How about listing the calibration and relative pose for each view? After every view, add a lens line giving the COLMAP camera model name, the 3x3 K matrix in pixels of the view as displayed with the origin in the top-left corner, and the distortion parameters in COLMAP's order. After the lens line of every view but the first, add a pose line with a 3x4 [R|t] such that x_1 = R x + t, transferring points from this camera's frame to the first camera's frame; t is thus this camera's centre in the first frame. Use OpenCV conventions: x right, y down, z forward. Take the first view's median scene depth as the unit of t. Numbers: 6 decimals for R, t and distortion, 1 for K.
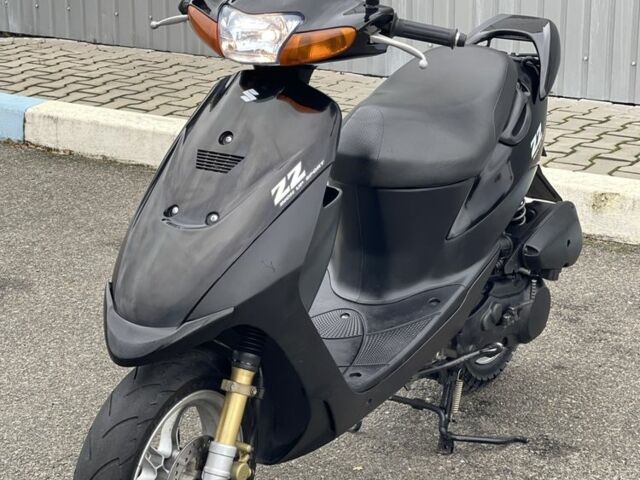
lens RADIAL K [[1509.4, 0, 320.0], [0, 1509.4, 240.0], [0, 0, 1]] dist [0.097591, 0.590607]
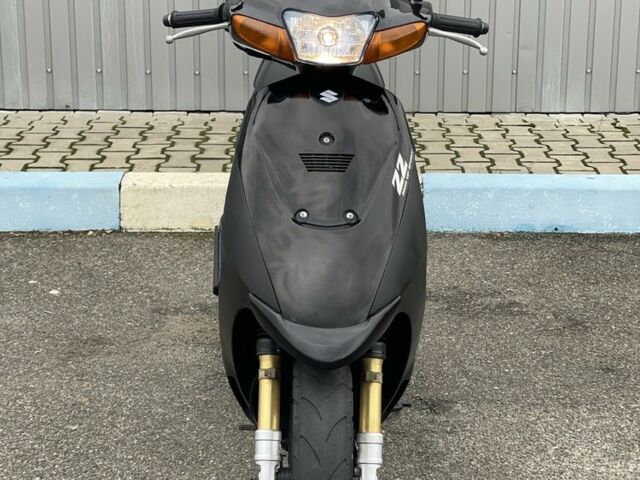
lens RADIAL K [[1509.4, 0, 320.0], [0, 1509.4, 240.0], [0, 0, 1]] dist [0.097591, 0.590607]
pose [[0.853514, -0.138742, 0.502259, -0.569413], [0.146315, 0.988934, 0.024537, -0.024637], [-0.500105, 0.052545, 0.864369, 0.117129]]
